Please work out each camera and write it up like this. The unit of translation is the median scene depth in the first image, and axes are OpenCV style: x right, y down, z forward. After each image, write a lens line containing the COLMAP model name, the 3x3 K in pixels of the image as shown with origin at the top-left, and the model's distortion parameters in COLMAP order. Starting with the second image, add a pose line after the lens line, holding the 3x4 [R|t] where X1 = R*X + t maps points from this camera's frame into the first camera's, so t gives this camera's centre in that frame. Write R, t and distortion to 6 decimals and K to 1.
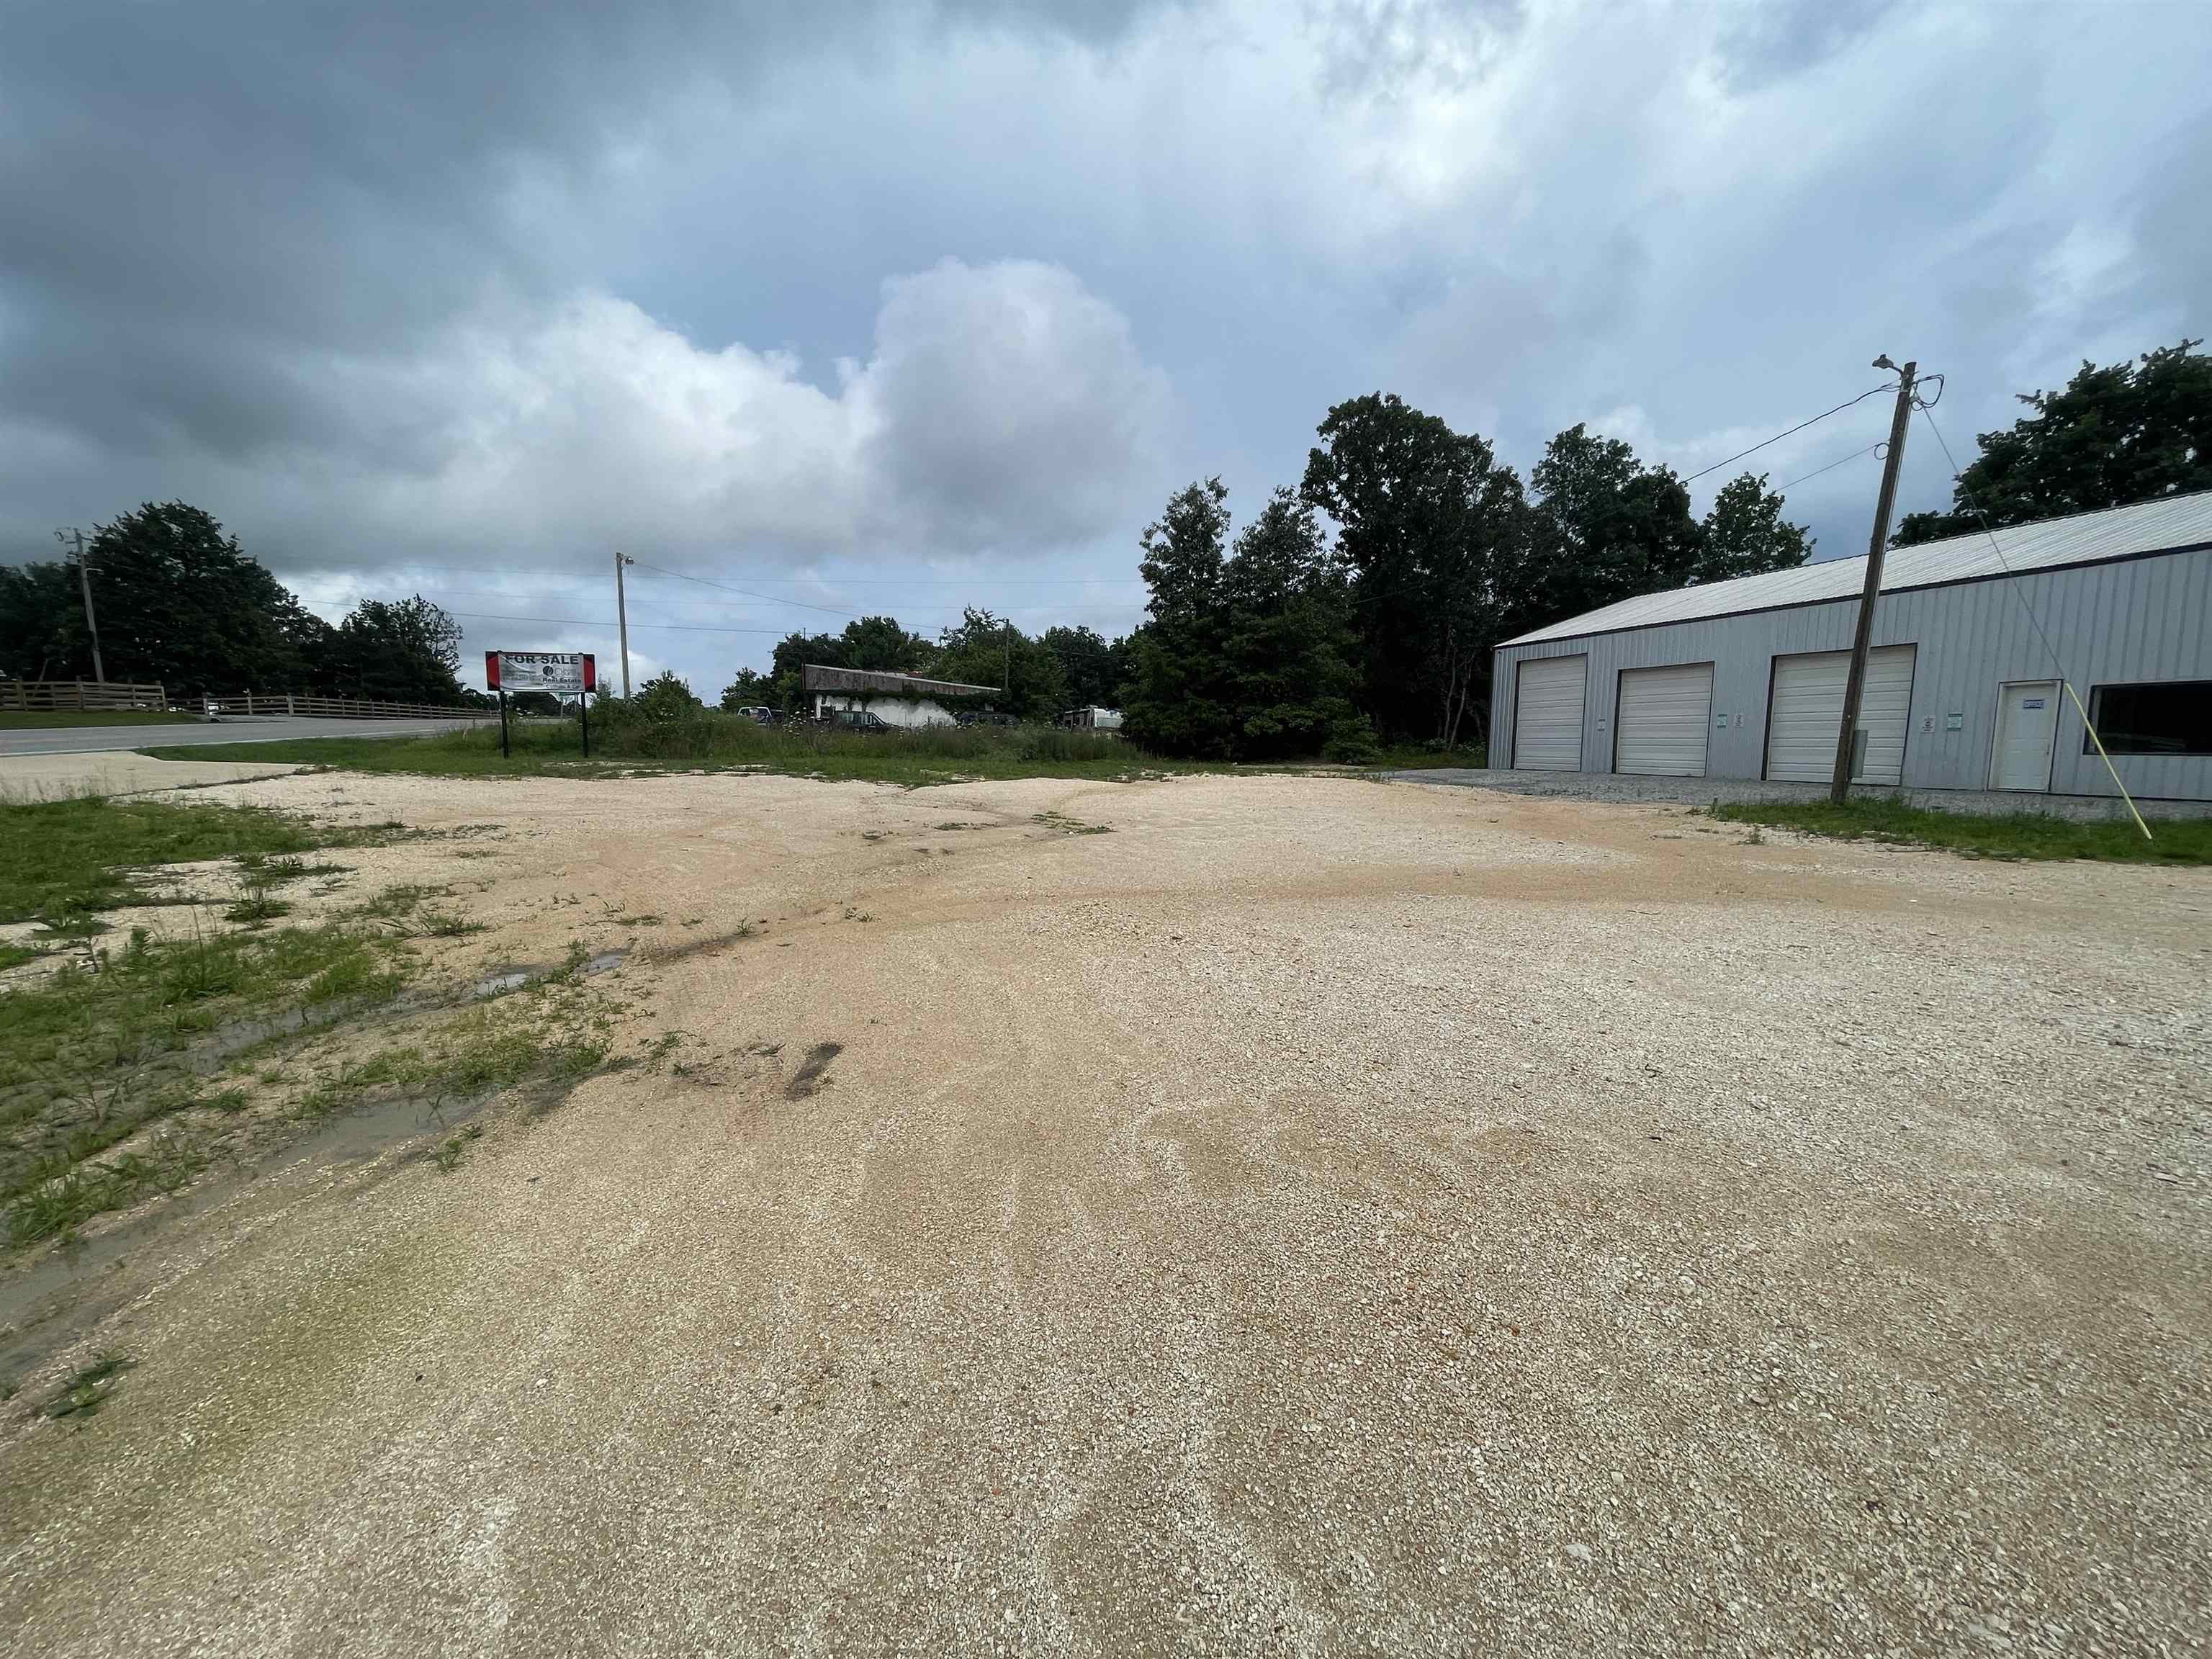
lens RADIAL K [[887.7, 0, 1104.2], [0, 887.7, 850.0], [0, 0, 1]] dist [0.000810, 0.000037]
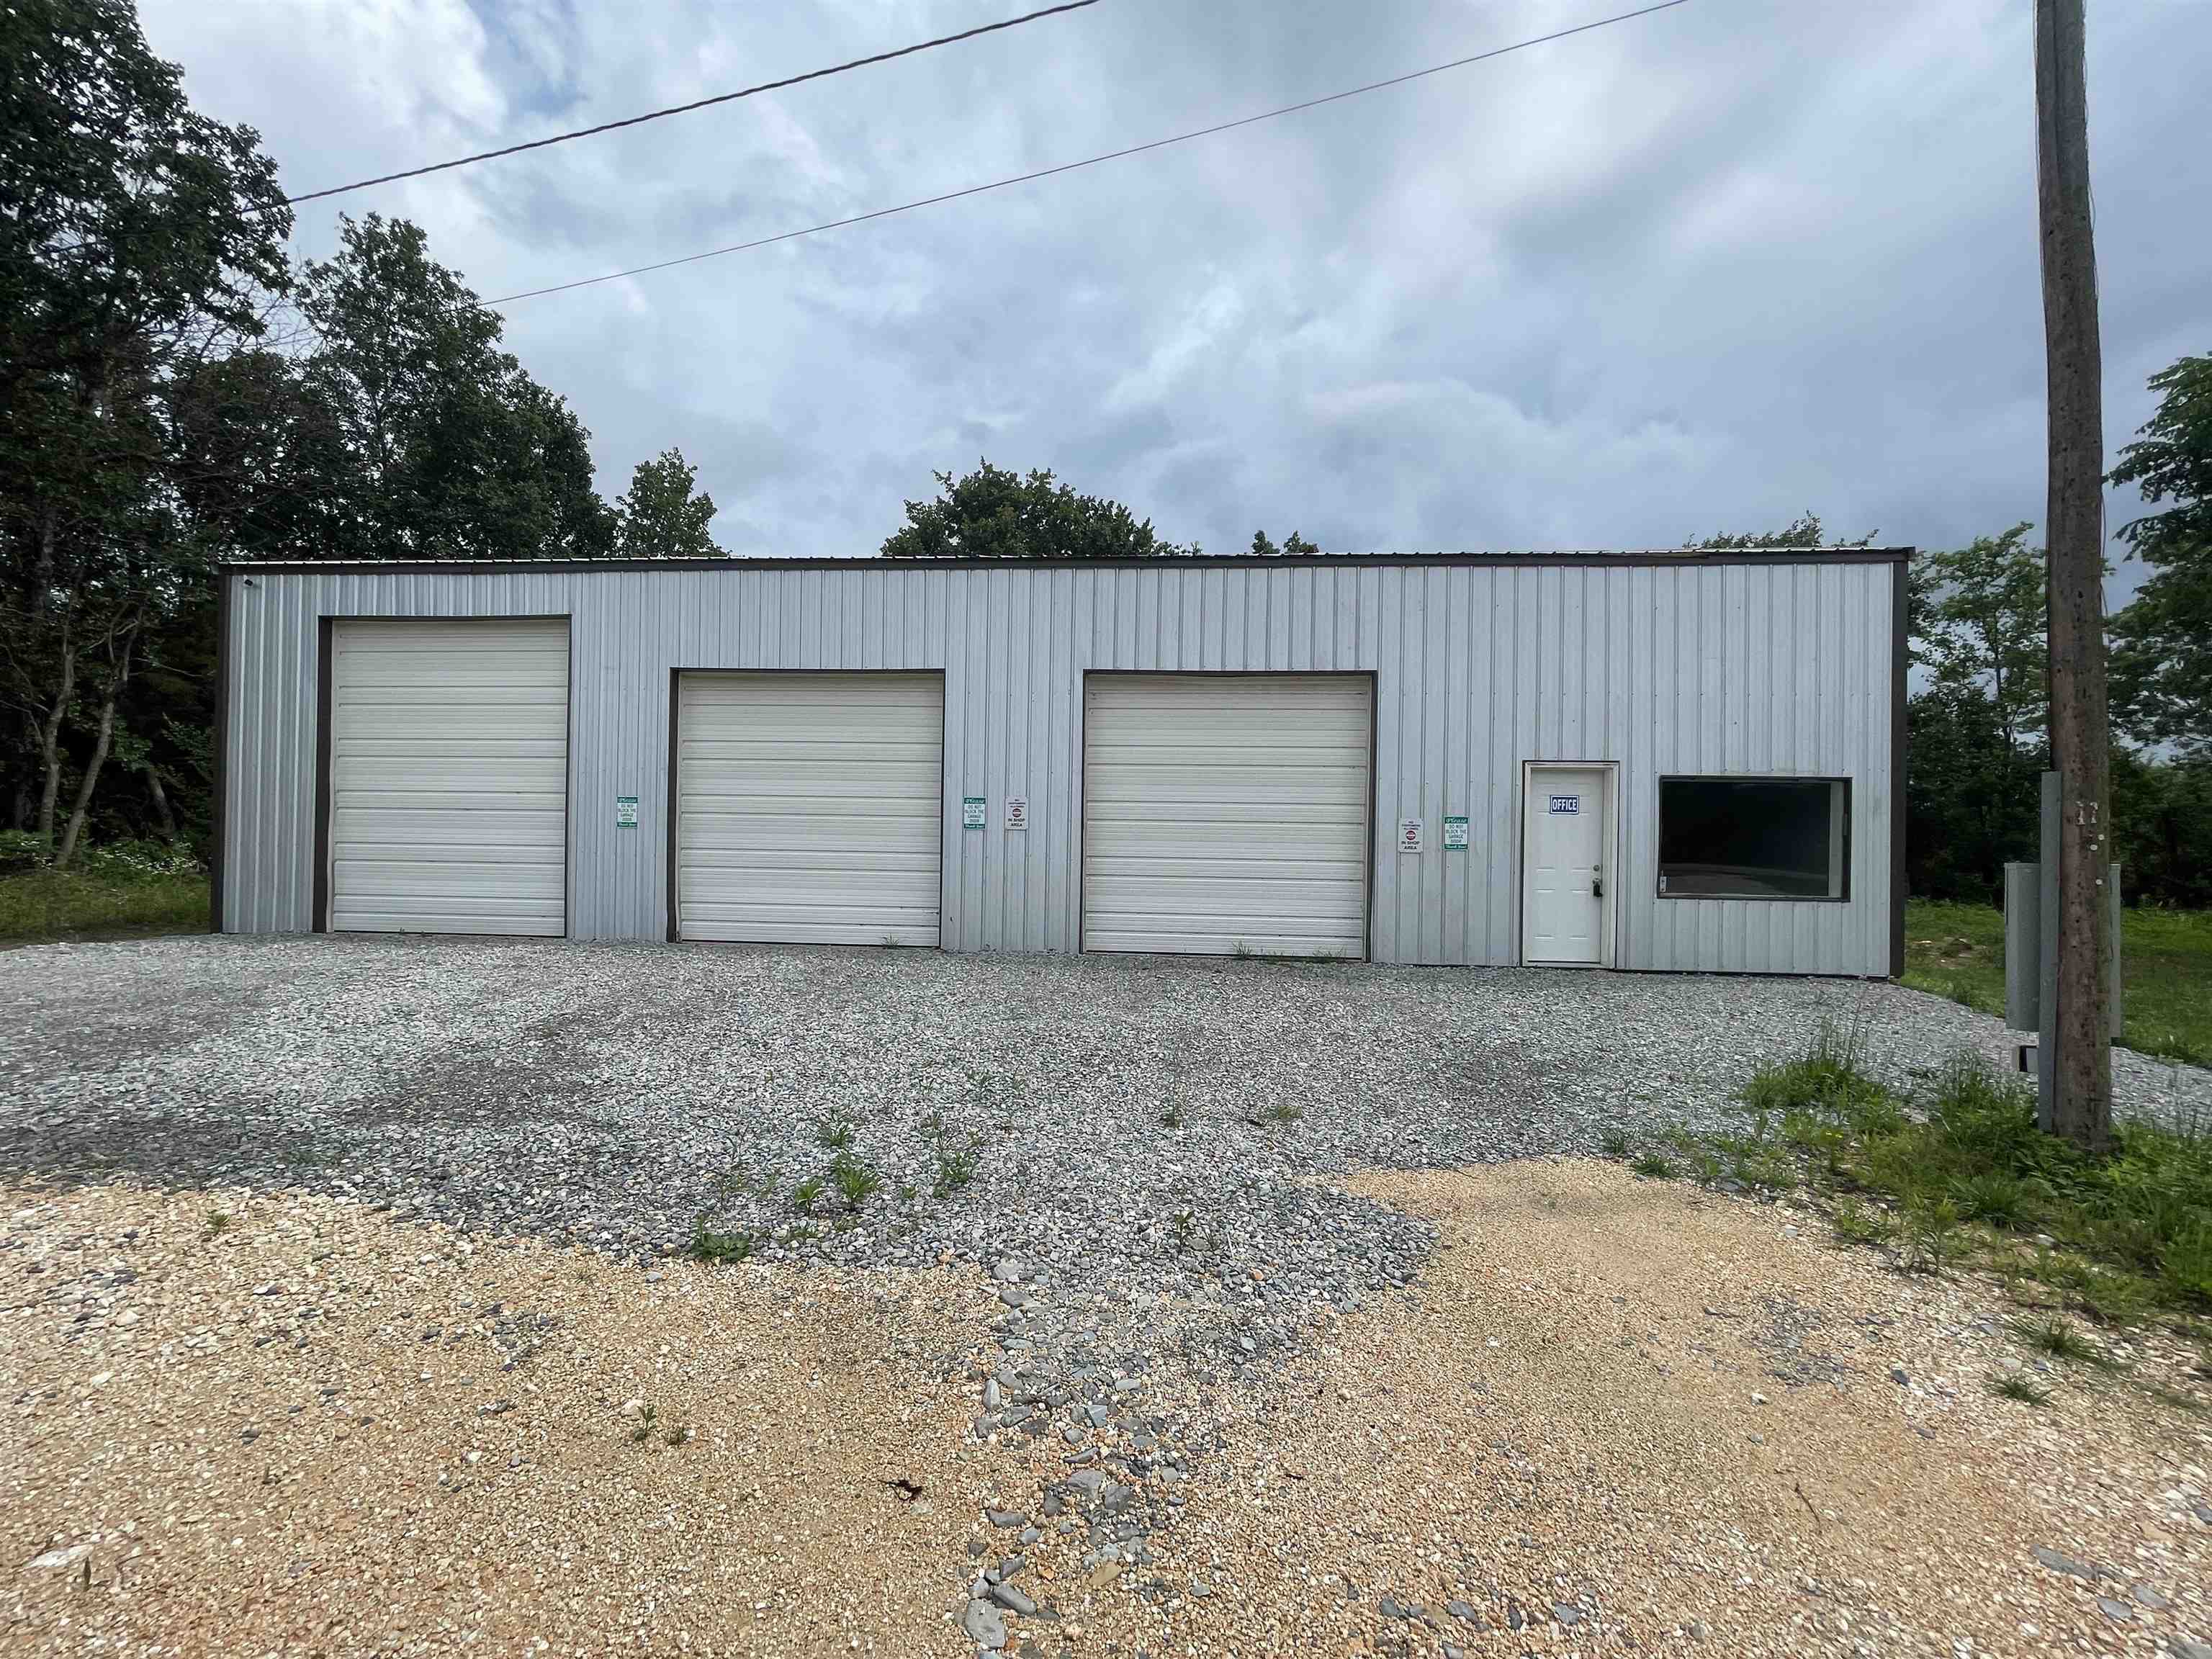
lens RADIAL K [[887.7, 0, 1105.1], [0, 887.7, 830.5], [0, 0, 1]] dist [0.000810, 0.000037]
pose [[0.342798, 0.015238, 0.939285, 0.275267], [0.098759, 0.993743, -0.052164, -0.092110], [-0.934203, 0.110645, 0.339149, 0.674713]]
